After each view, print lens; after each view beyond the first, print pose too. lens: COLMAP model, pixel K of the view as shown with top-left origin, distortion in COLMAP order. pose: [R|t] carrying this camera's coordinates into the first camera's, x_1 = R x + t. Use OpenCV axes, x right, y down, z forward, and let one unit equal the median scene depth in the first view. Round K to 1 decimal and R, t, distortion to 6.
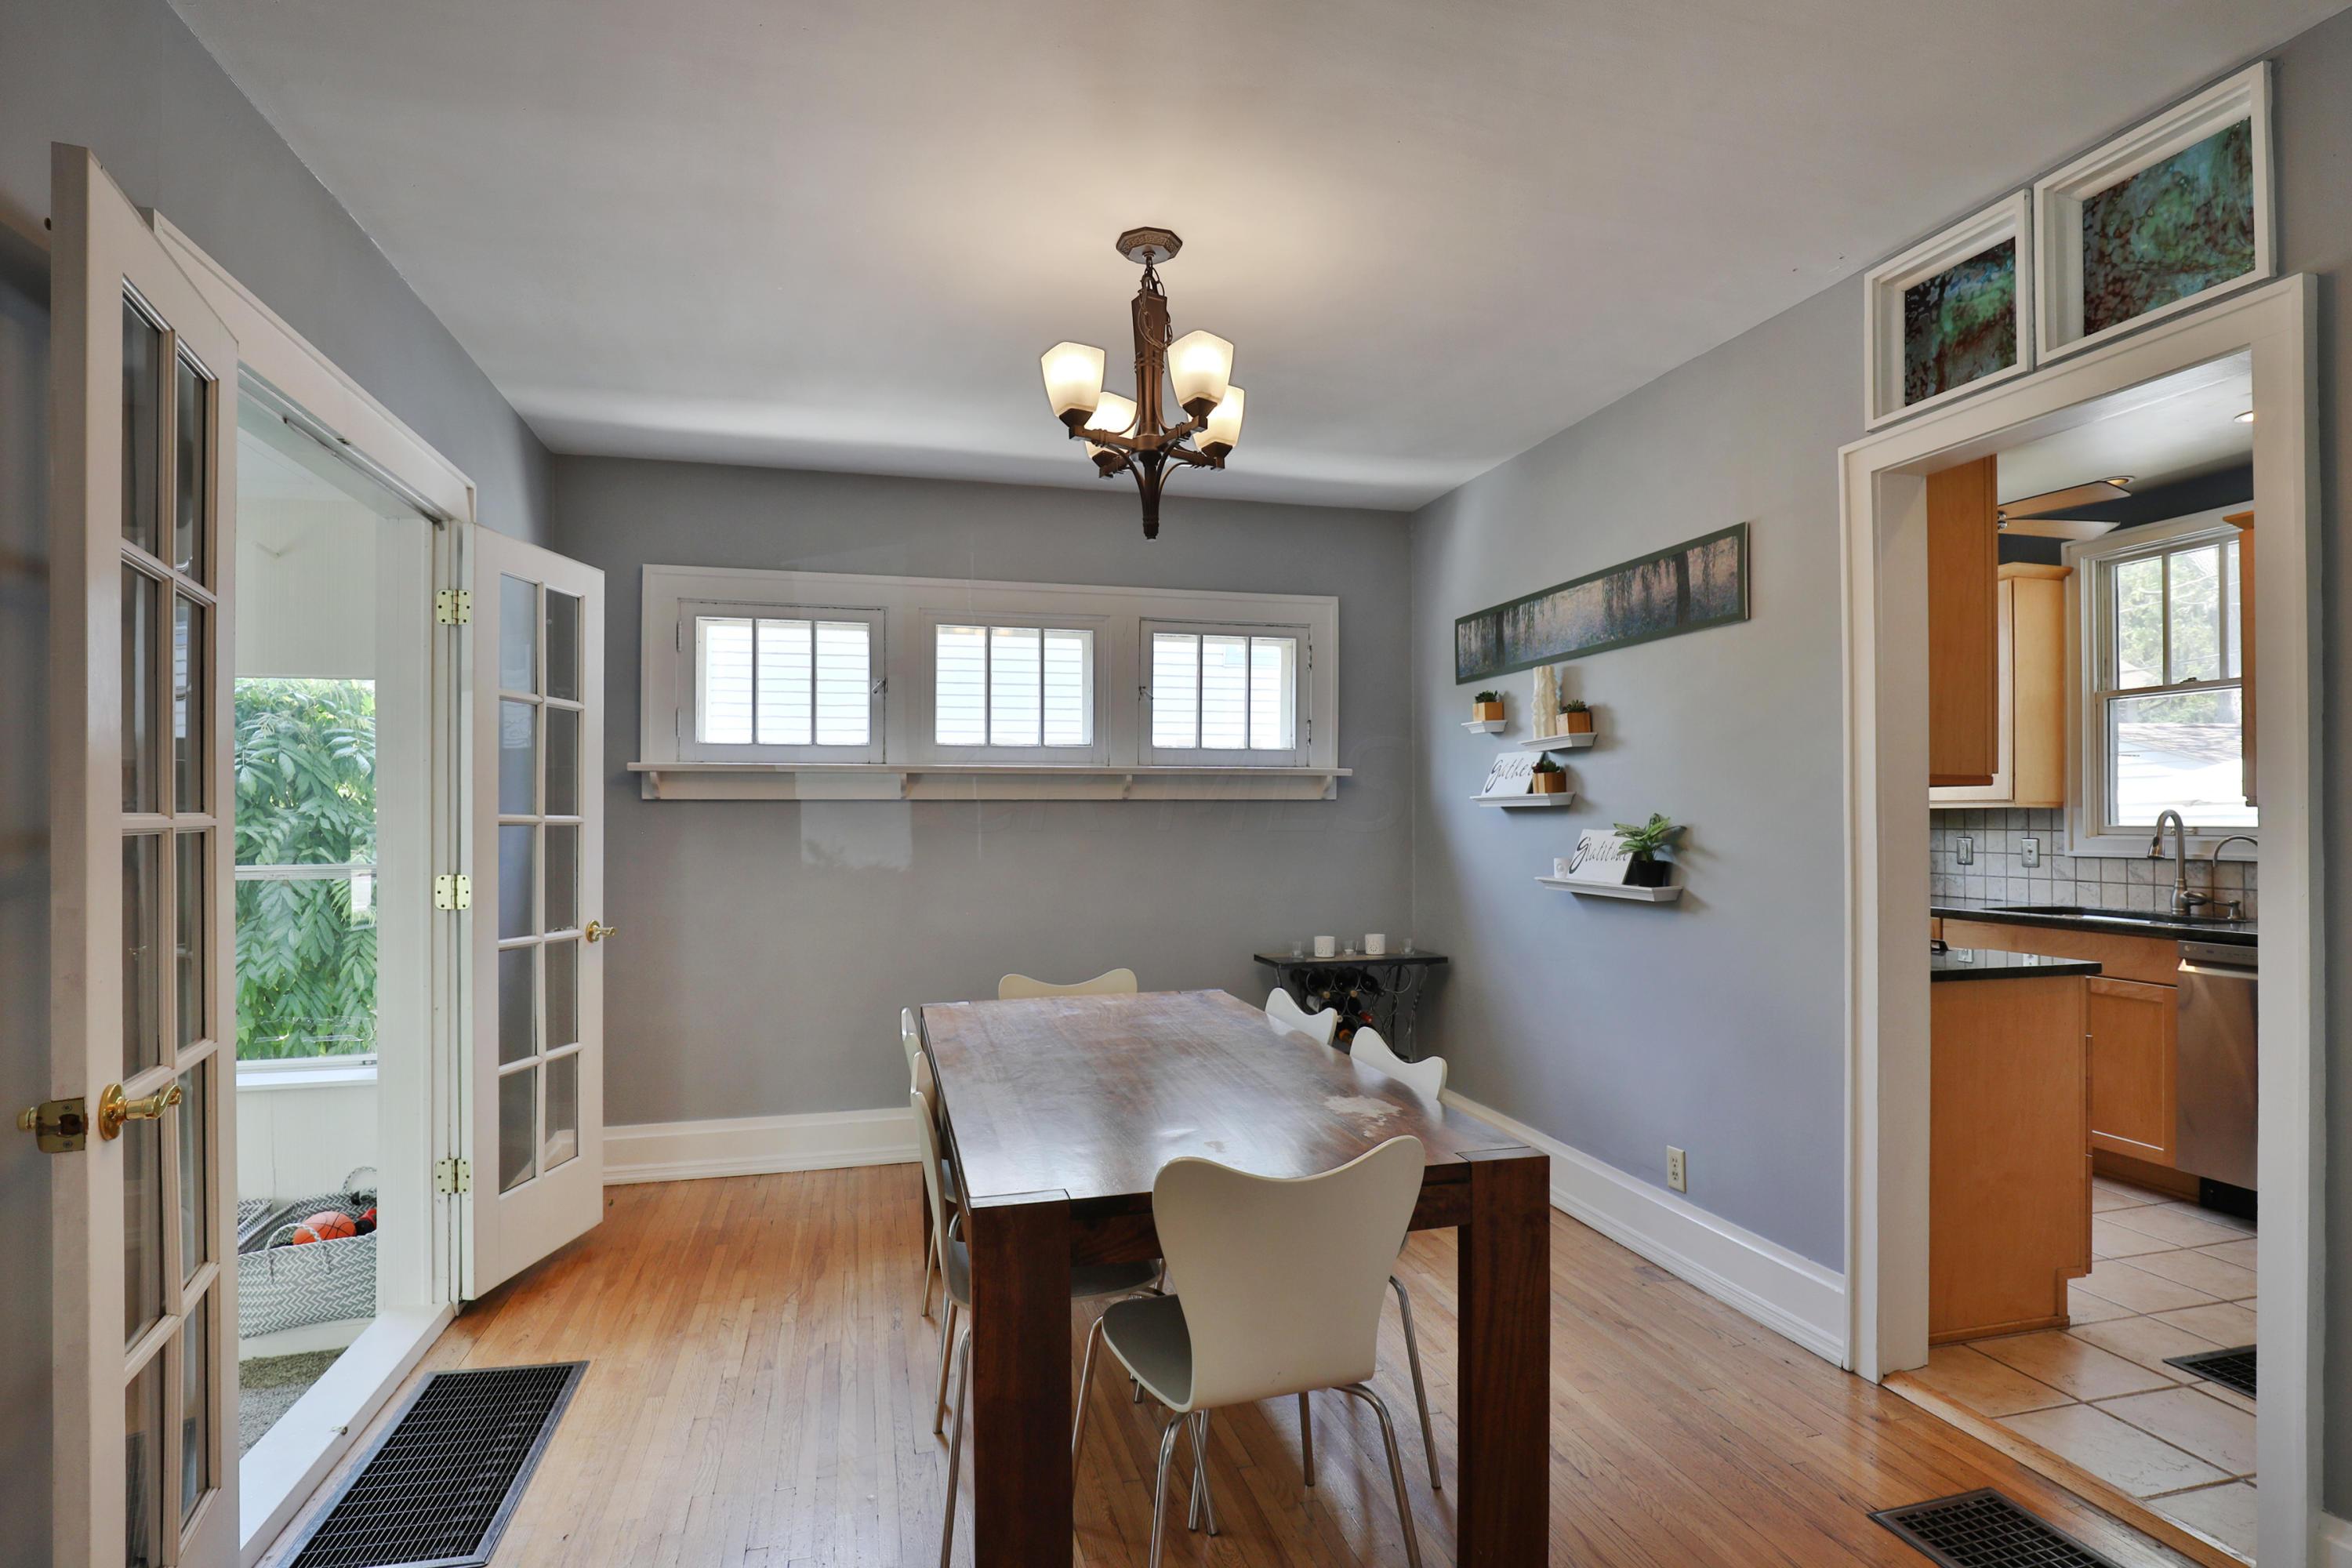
lens RADIAL K [[1188.2, 0, 1182.2], [0, 1188.2, 798.6], [0, 0, 1]] dist [-0.023101, 0.000337]
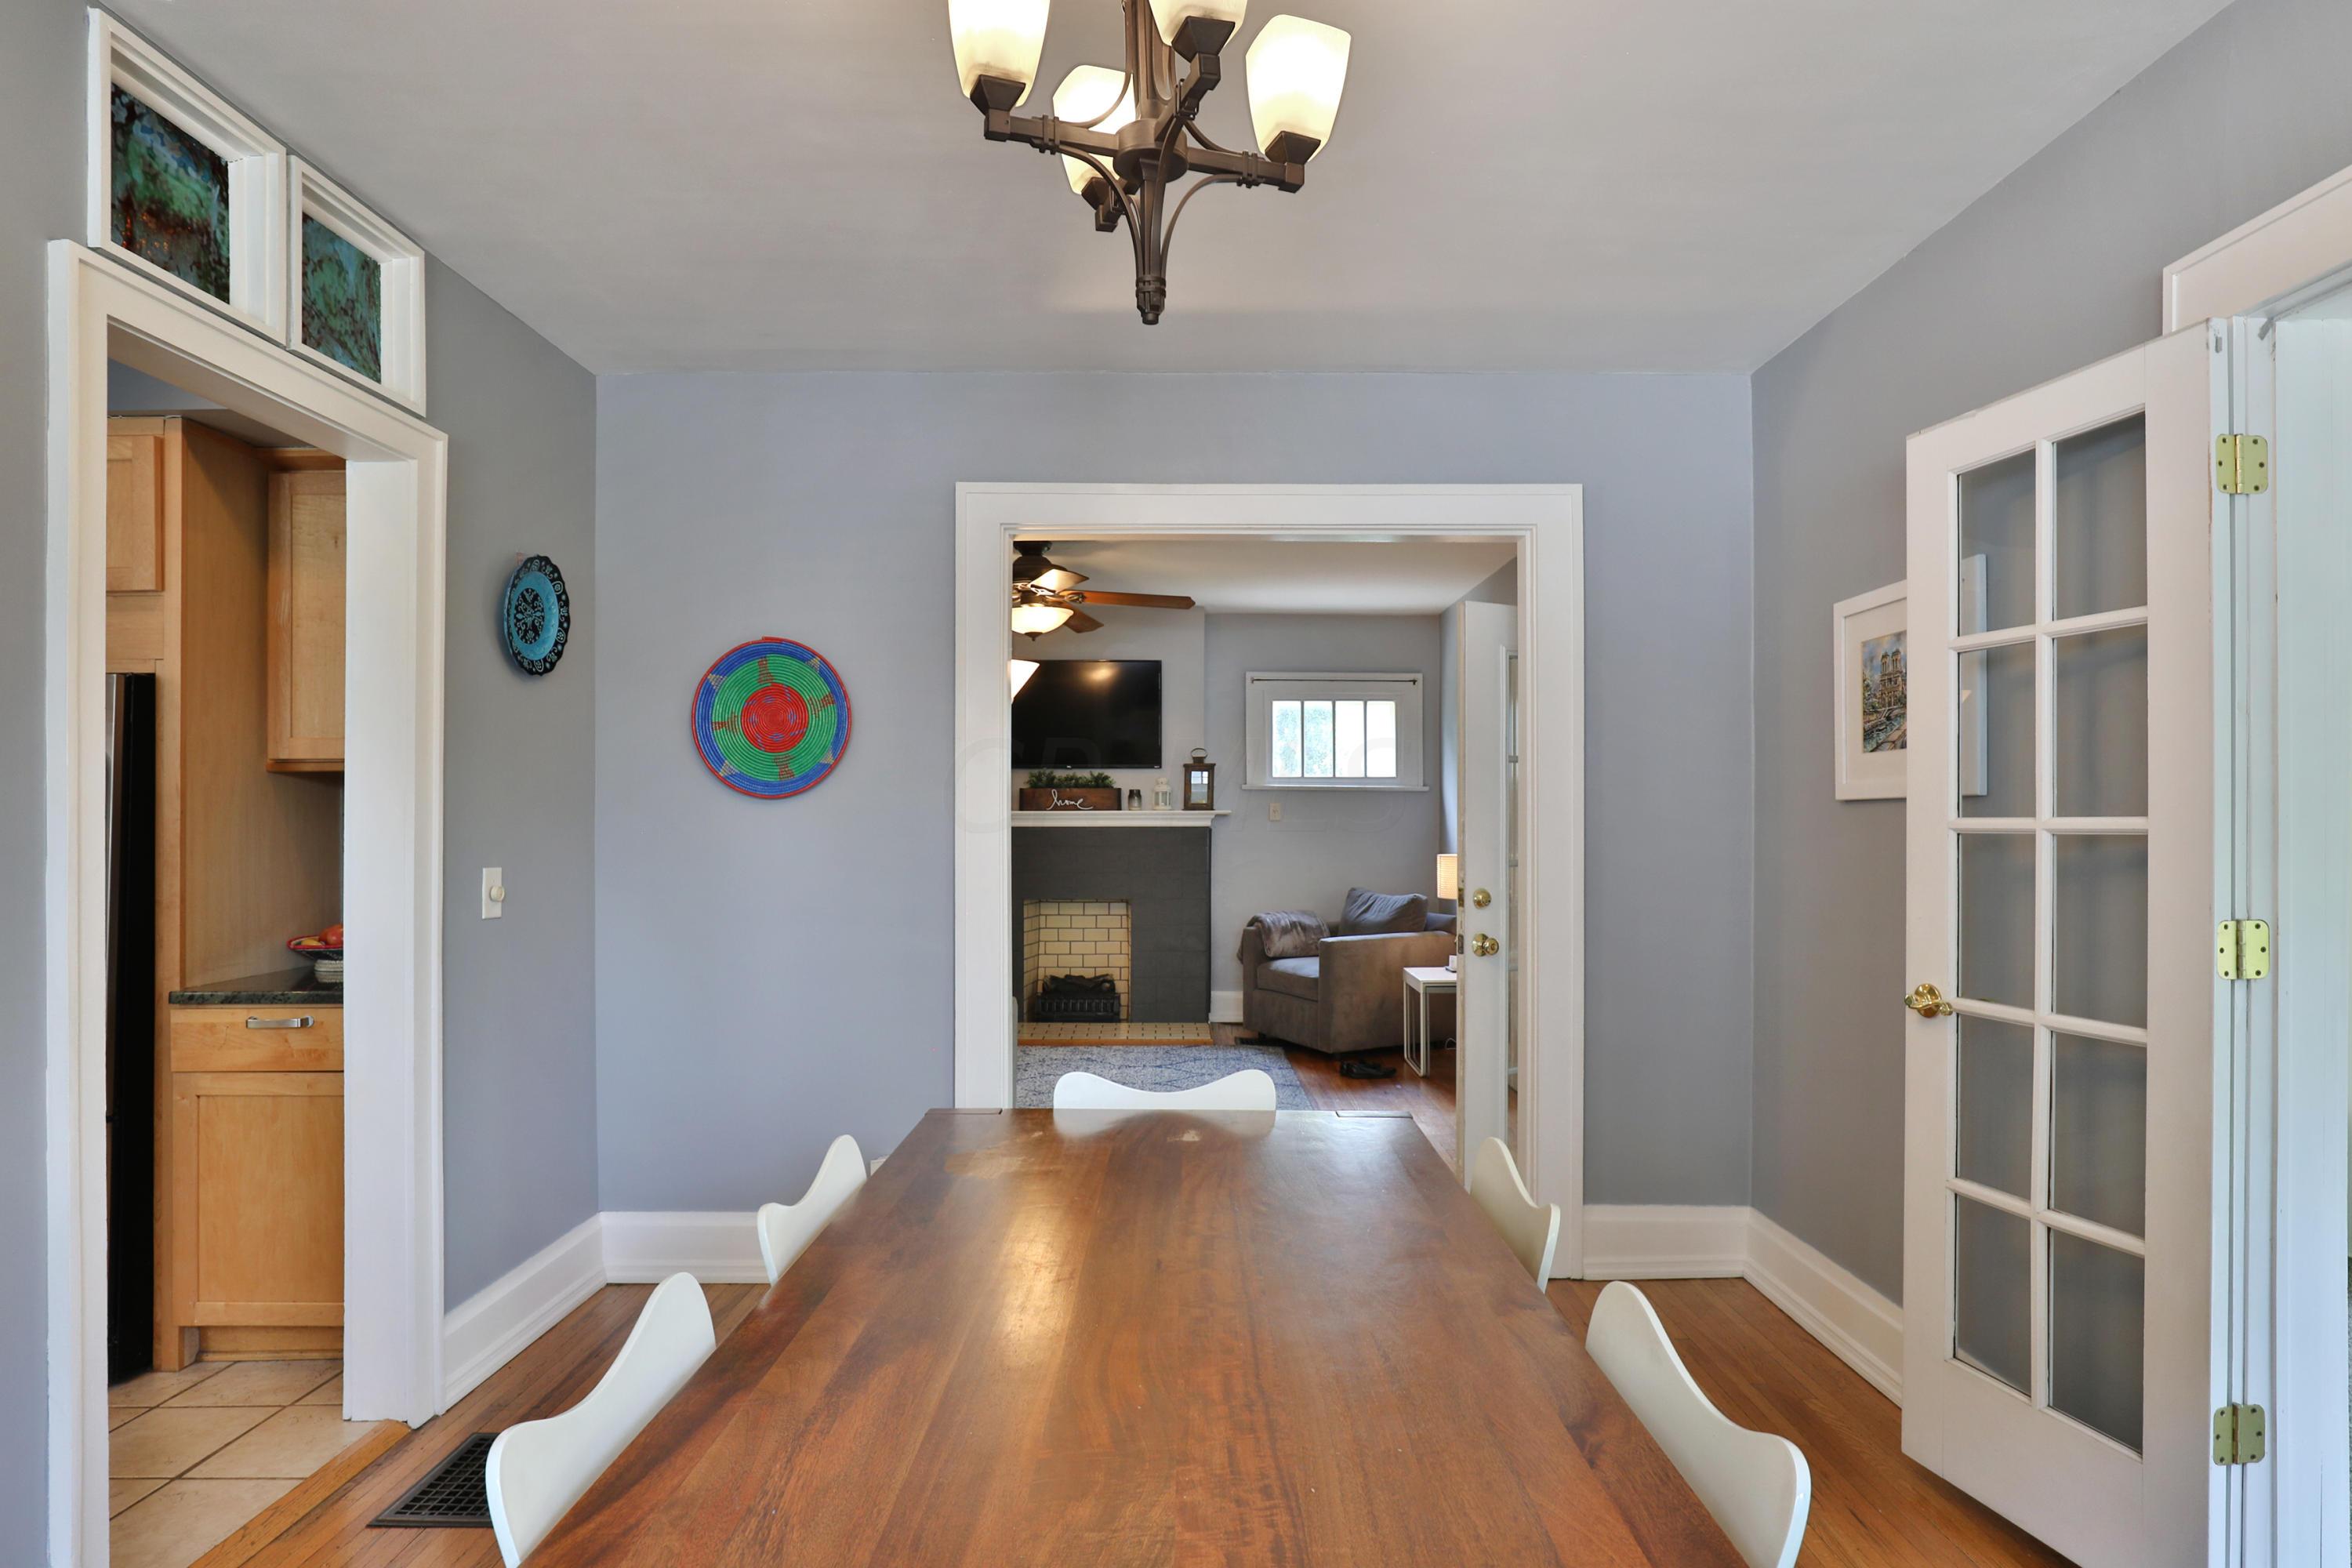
lens RADIAL K [[1223.8, 0, 1178.5], [0, 1223.8, 806.4], [0, 0, 1]] dist [0.000291, 0.000046]
pose [[-0.963148, 0.001726, 0.268967, -0.132590], [-0.005142, 0.999679, -0.024828, 0.013206], [-0.268924, -0.025296, -0.962829, 1.014117]]
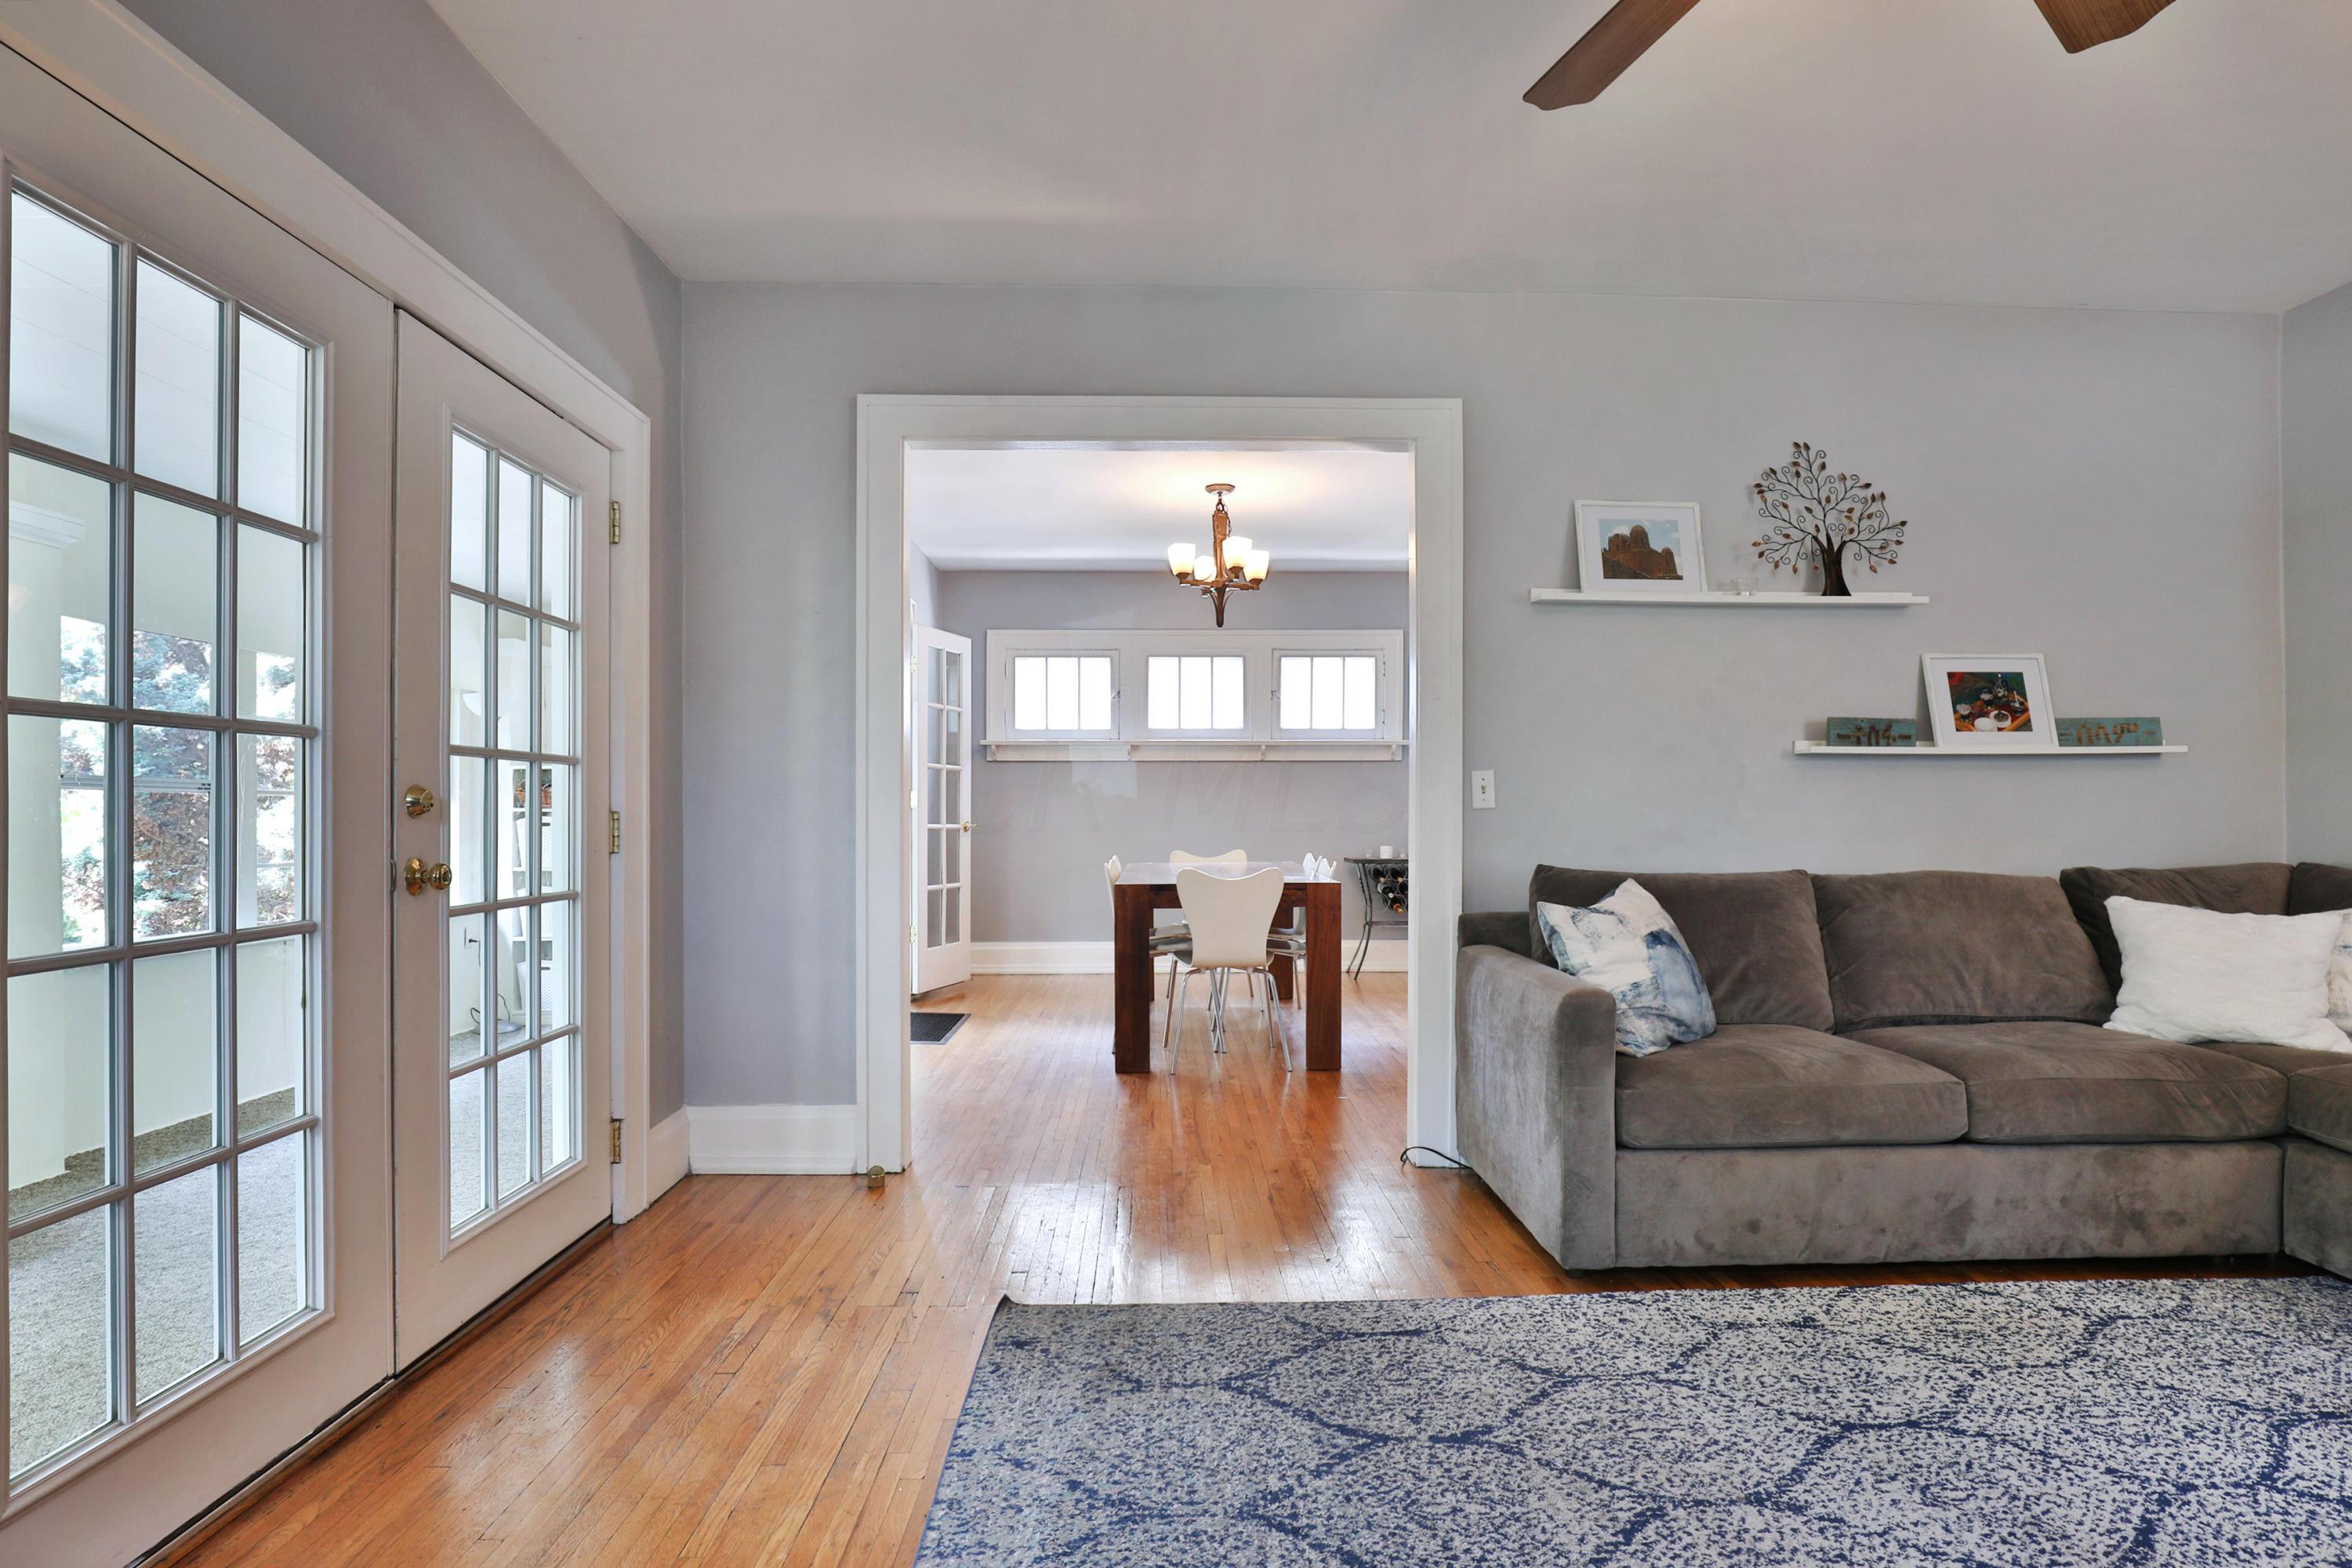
lens RADIAL K [[1188.2, 0, 1175.7], [0, 1188.2, 790.5], [0, 0, 1]] dist [-0.023101, 0.000337]
pose [[0.970116, -0.003290, -0.242621, 0.292314], [0.003387, 0.999994, -0.000020, 0.052366], [0.242620, -0.000802, 0.970121, -0.770208]]
